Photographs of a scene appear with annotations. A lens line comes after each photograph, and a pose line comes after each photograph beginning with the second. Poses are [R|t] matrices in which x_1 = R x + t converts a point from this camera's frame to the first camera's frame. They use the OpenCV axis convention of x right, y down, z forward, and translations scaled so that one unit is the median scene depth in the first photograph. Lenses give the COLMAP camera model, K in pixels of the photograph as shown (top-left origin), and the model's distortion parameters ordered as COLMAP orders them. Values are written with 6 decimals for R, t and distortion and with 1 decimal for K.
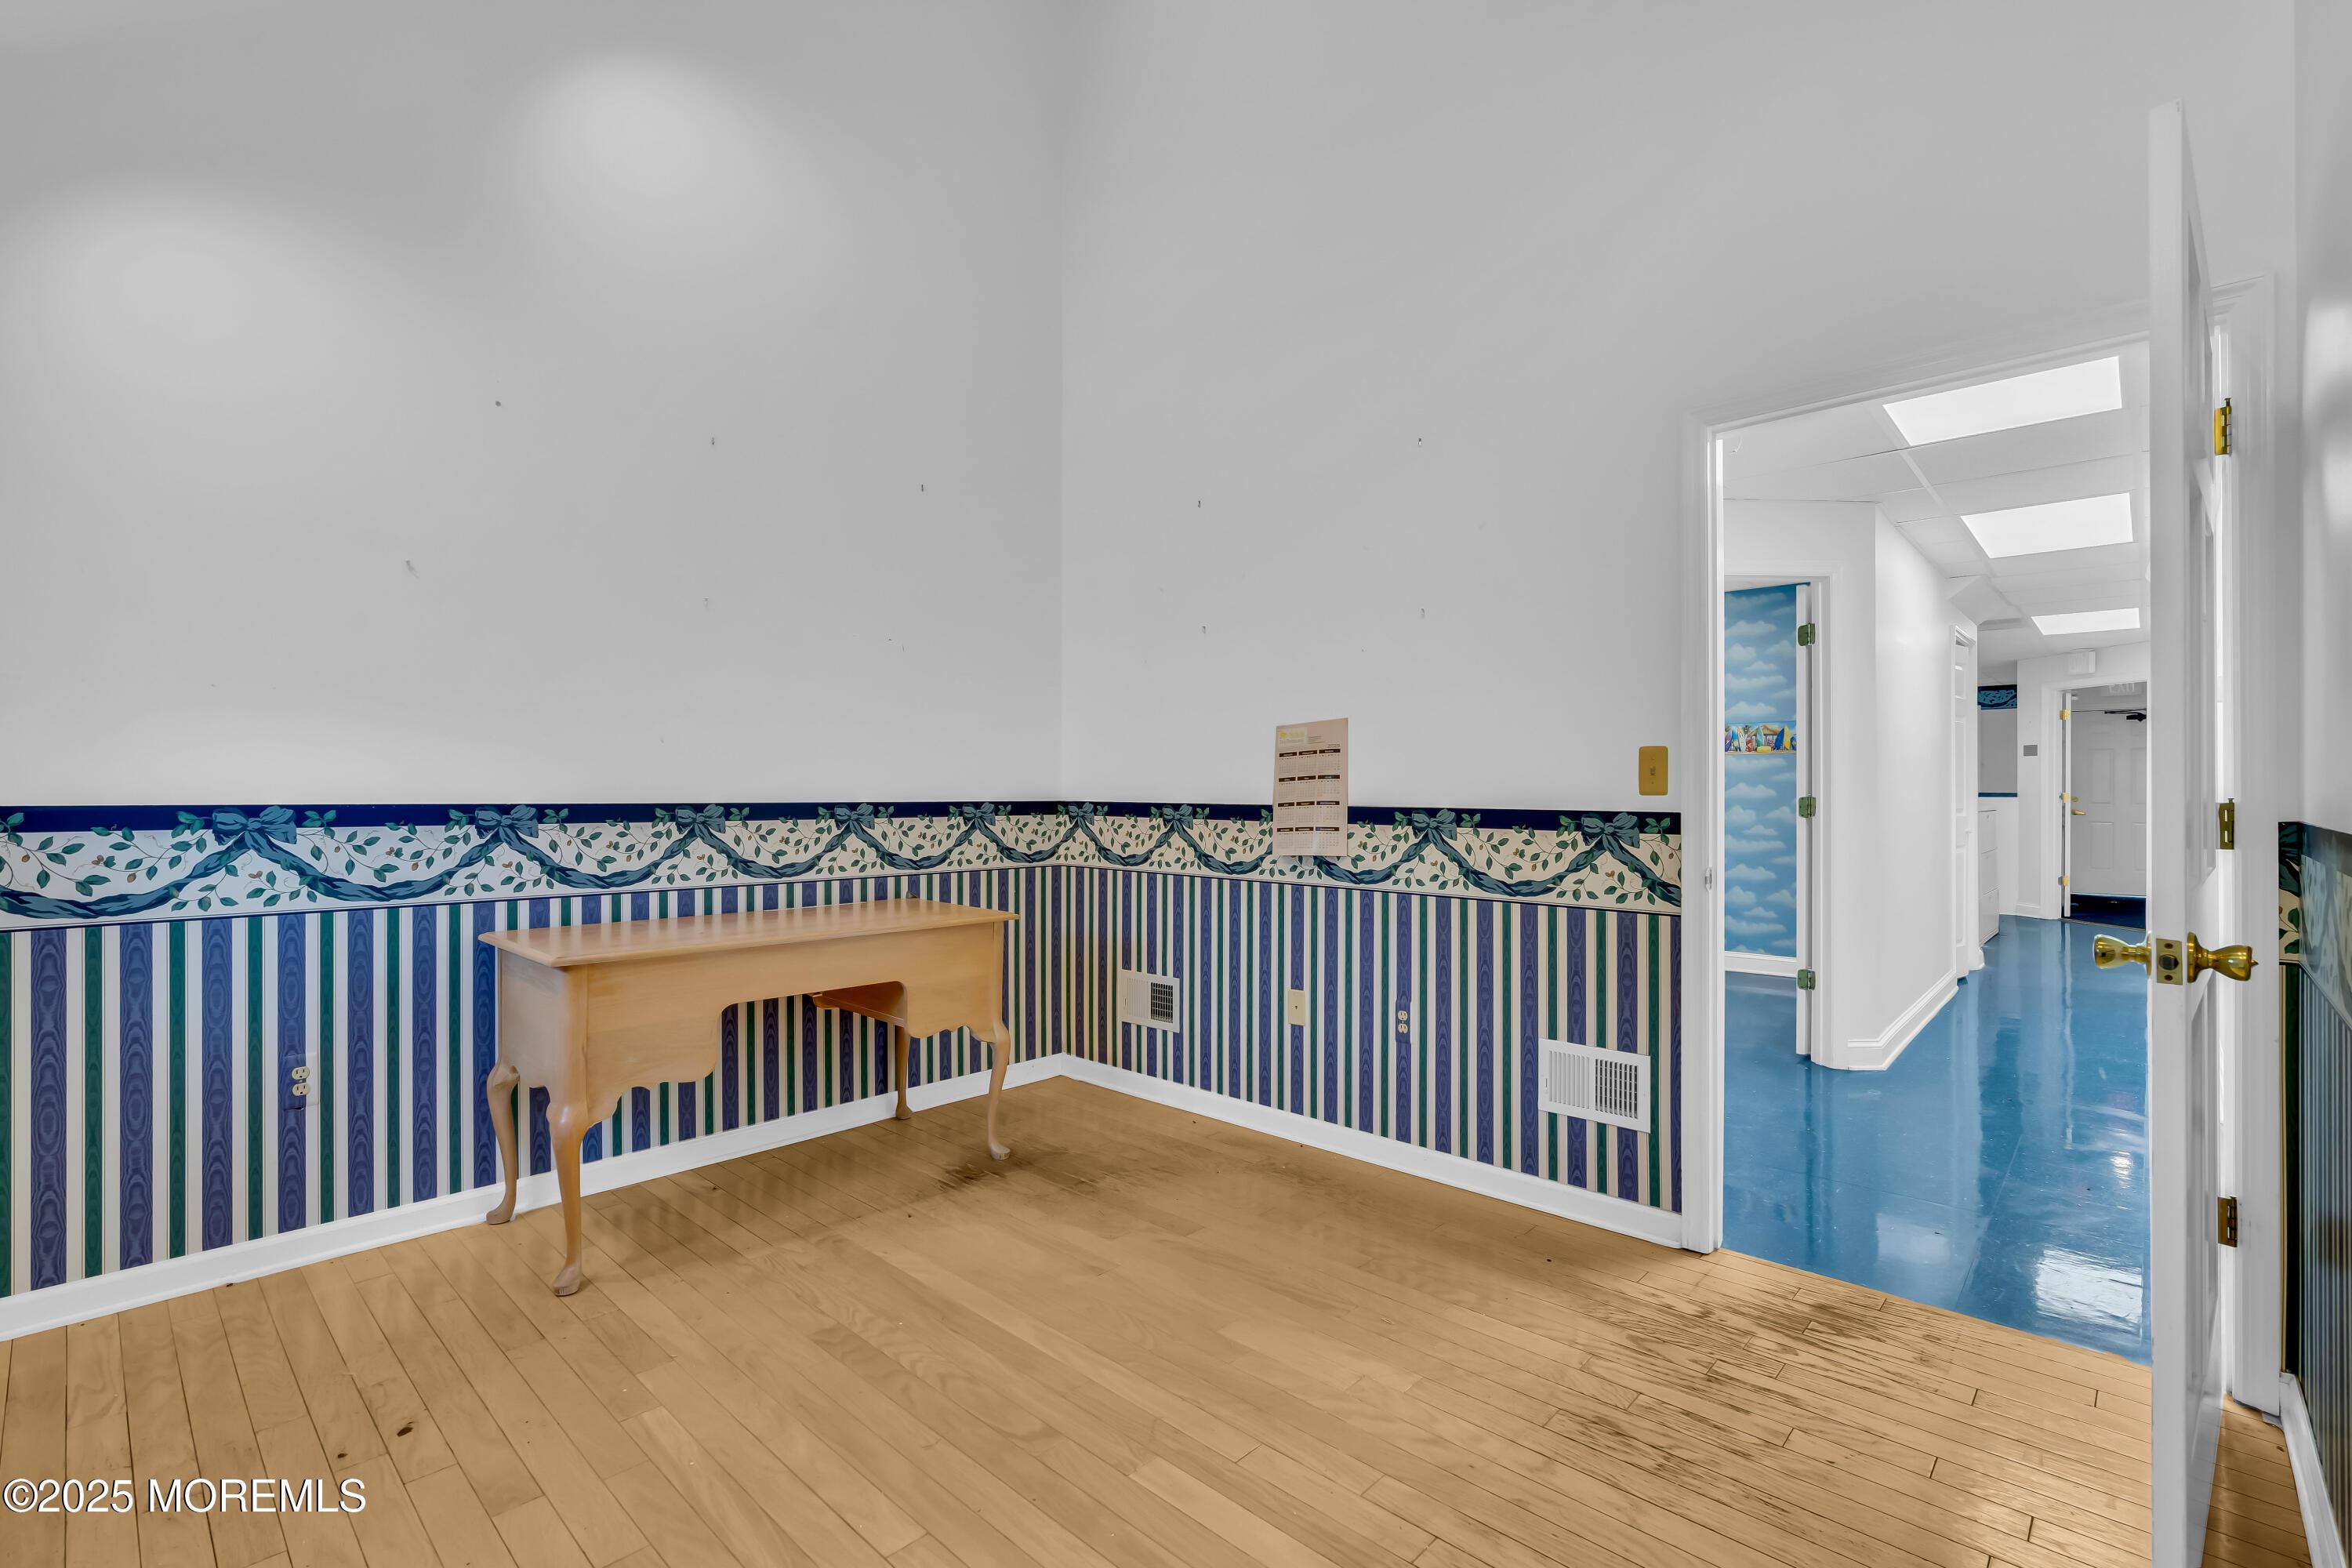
lens RADIAL K [[1056.0, 0, 1170.1], [0, 1056.0, 794.9], [0, 0, 1]] dist [-0.011822, 0.005015]
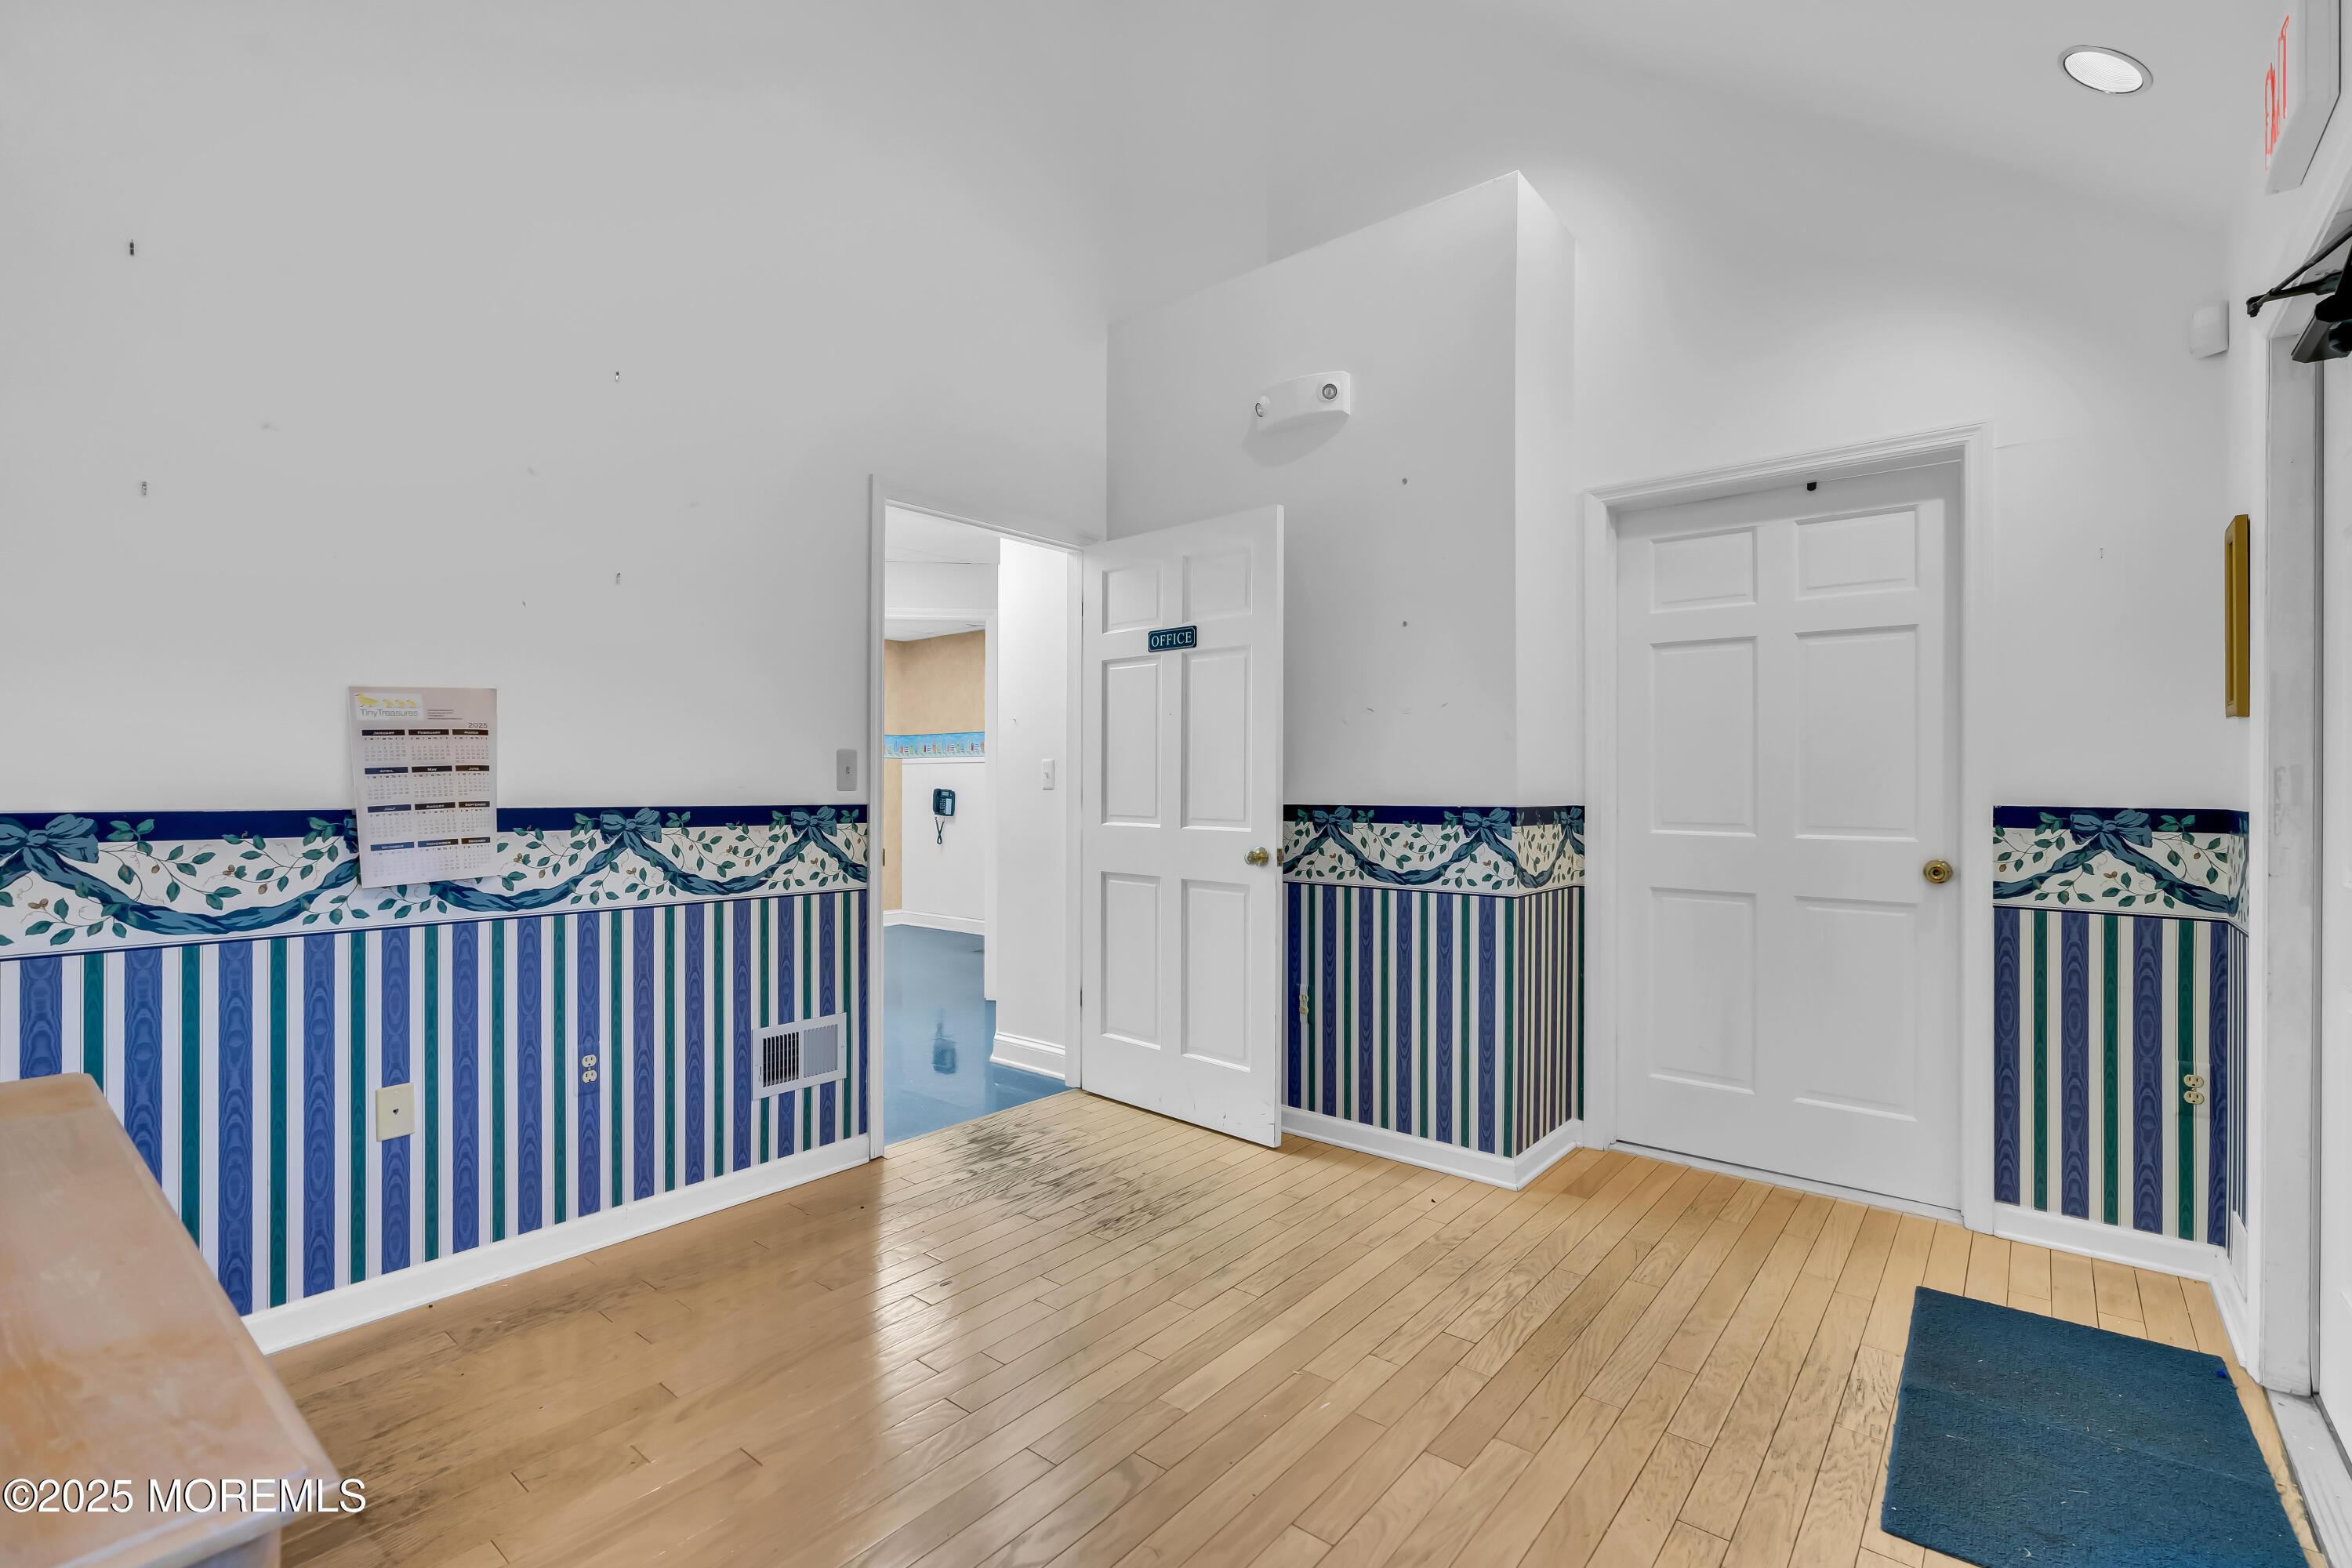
lens RADIAL K [[1056.0, 0, 1170.2], [0, 1056.0, 779.7], [0, 0, 1]] dist [-0.011822, 0.005015]
pose [[-0.068932, 0.005322, 0.997607, -0.699034], [0.002114, 0.999984, -0.005189, -0.005095], [-0.997619, 0.001751, -0.068943, 0.670667]]
